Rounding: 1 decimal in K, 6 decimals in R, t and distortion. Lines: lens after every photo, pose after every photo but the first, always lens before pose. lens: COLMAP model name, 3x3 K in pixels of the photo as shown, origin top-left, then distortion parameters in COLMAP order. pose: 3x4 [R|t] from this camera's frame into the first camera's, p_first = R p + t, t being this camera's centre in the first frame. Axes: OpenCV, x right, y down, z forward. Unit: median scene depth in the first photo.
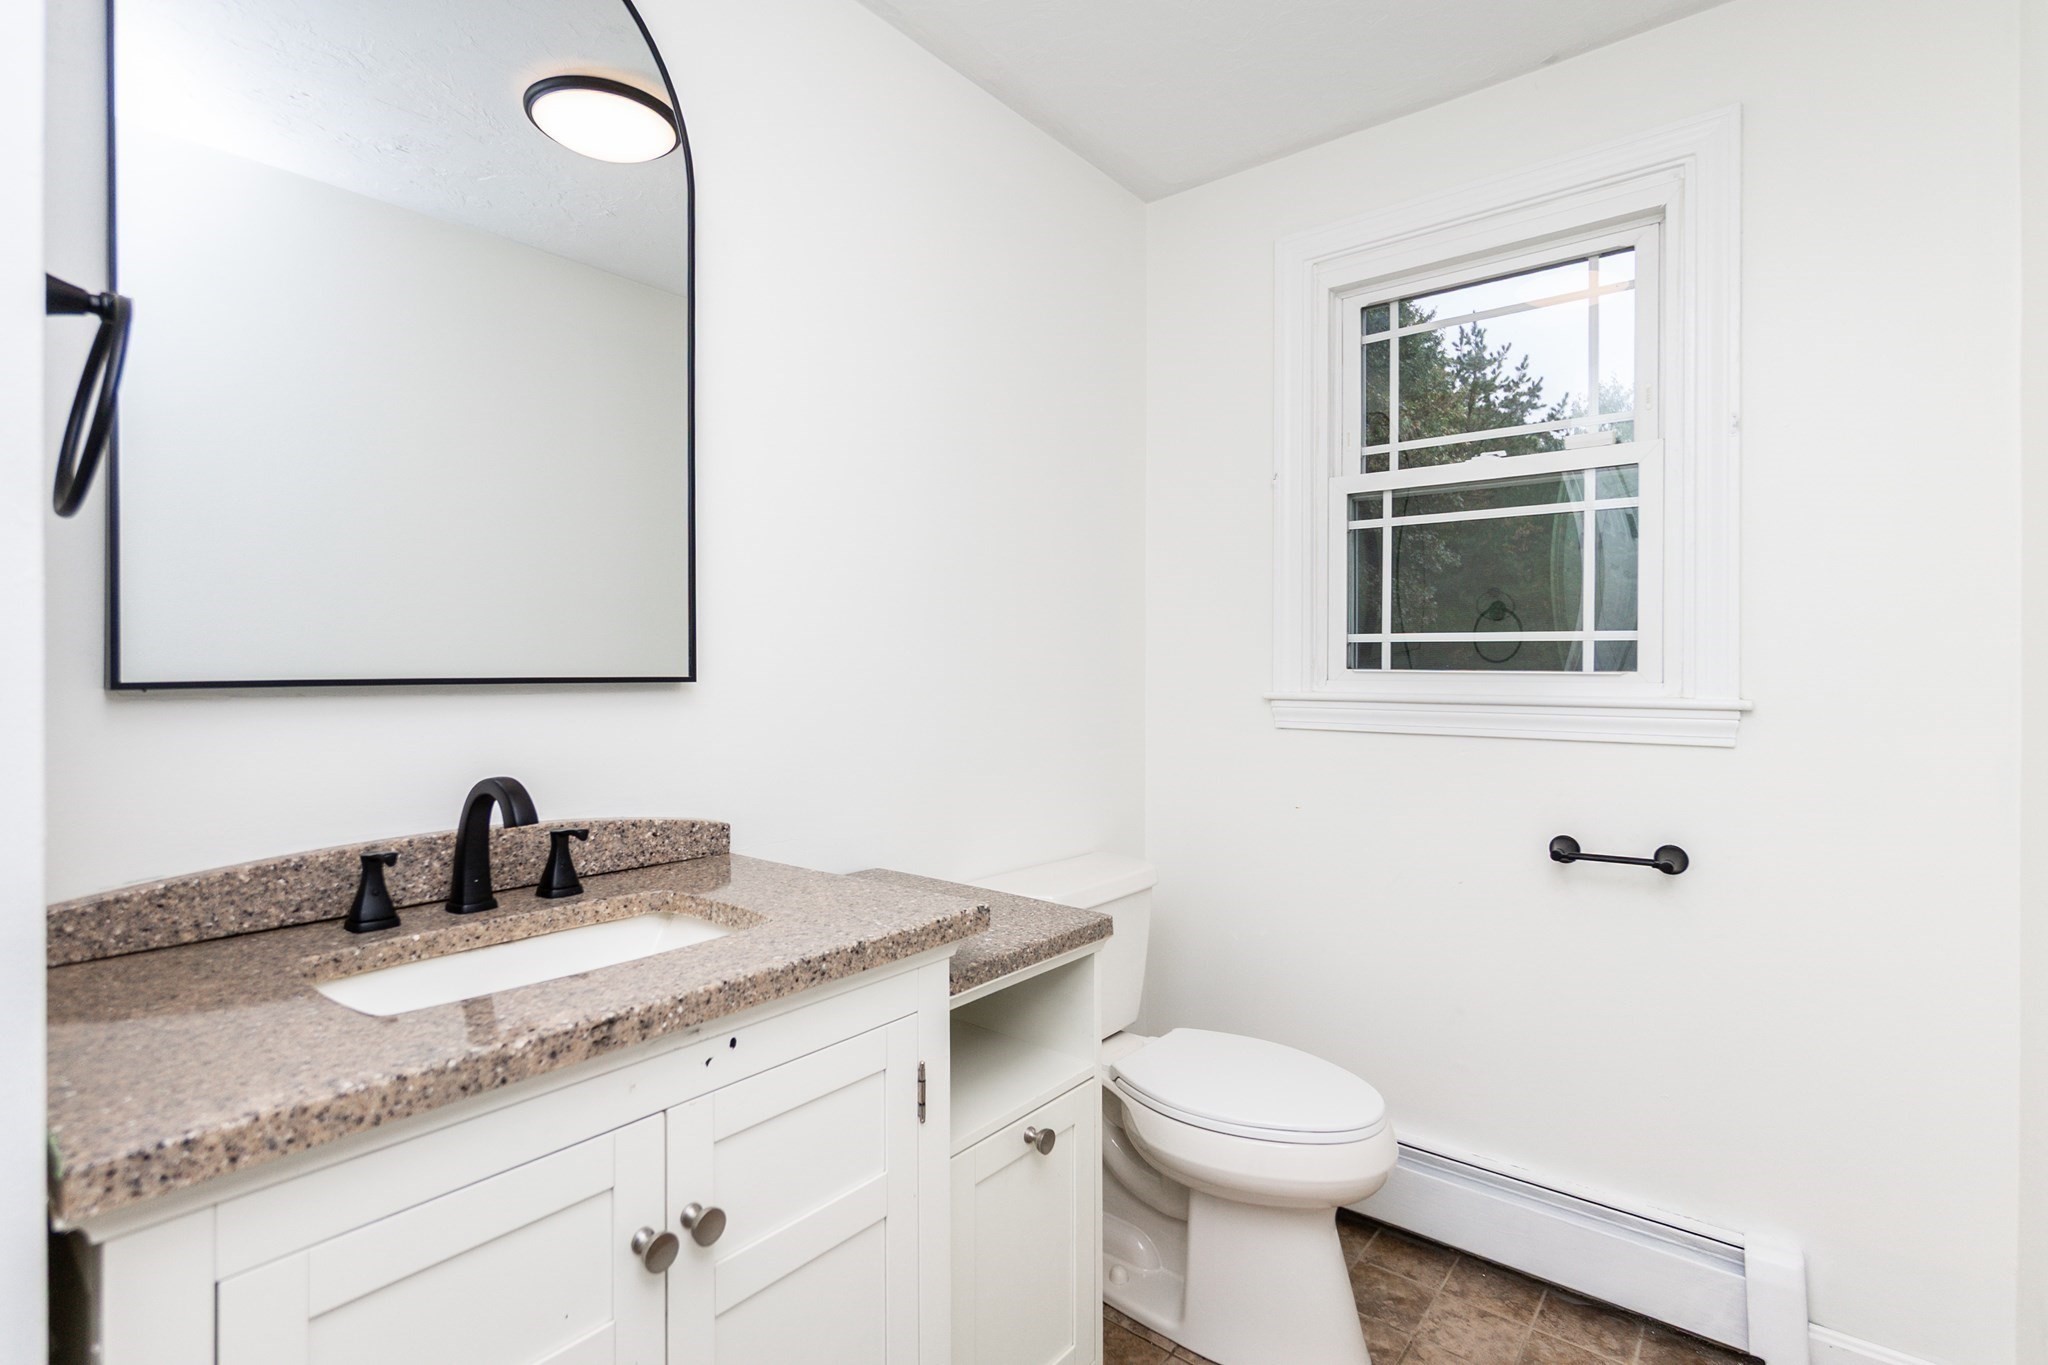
lens RADIAL K [[979.0, 0, 1024.0], [0, 979.0, 682.5], [0, 0, 1]] dist [-0.002424, -0.000487]
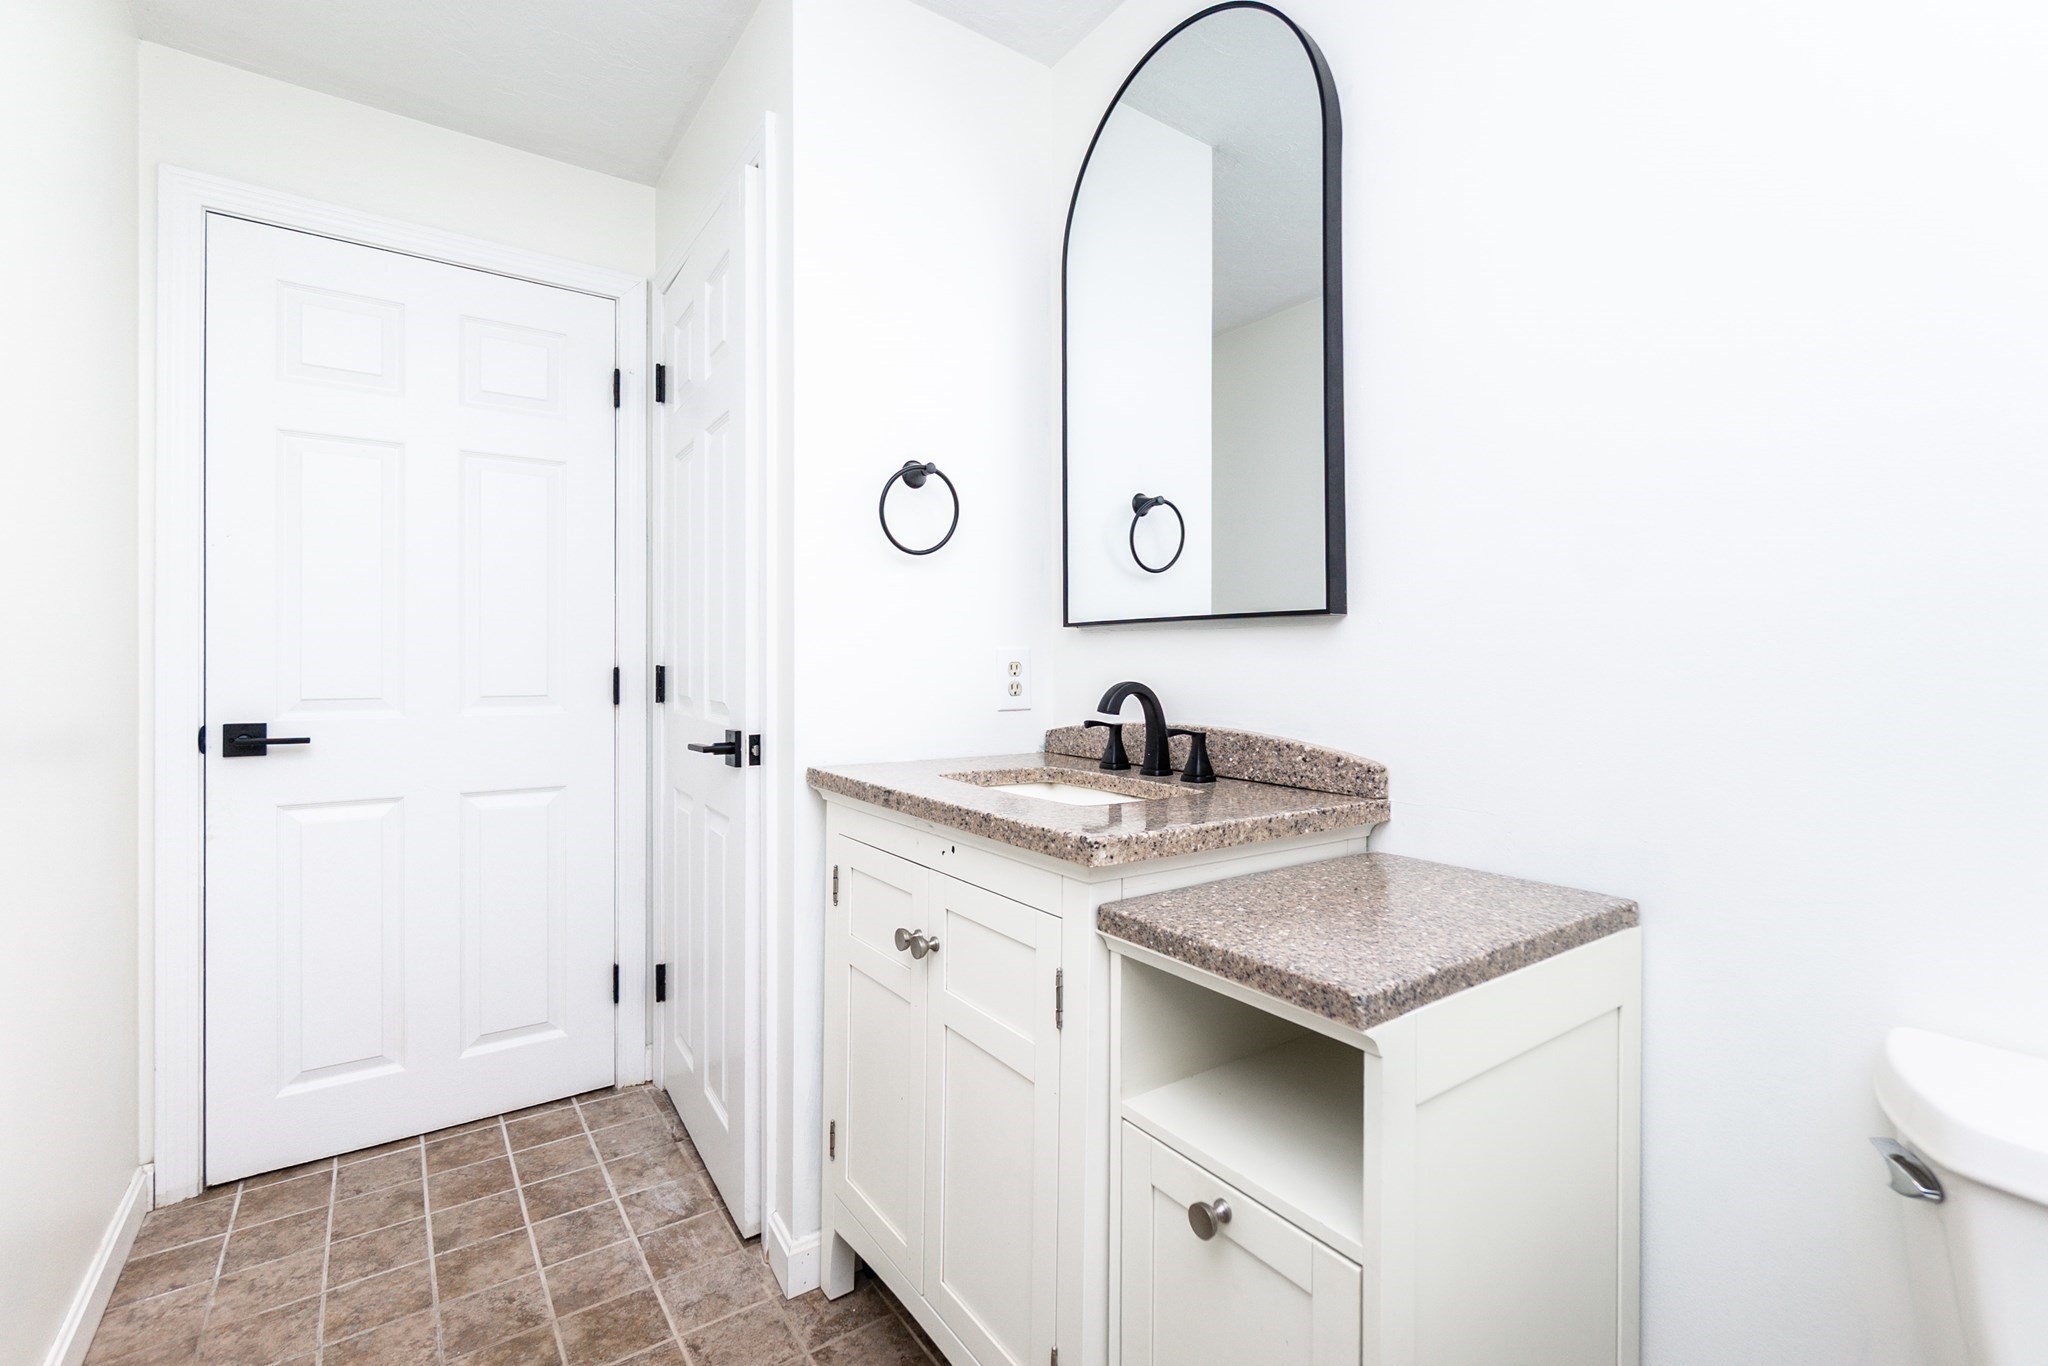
lens RADIAL K [[892.3, 0, 1018.9], [0, 892.3, 674.9], [0, 0, 1]] dist [-0.003244, 0.000477]
pose [[-0.272424, 0.010137, -0.962124, 0.720663], [-0.022680, 0.999599, 0.016954, 0.061028], [0.961910, 0.026440, -0.272085, 1.088971]]
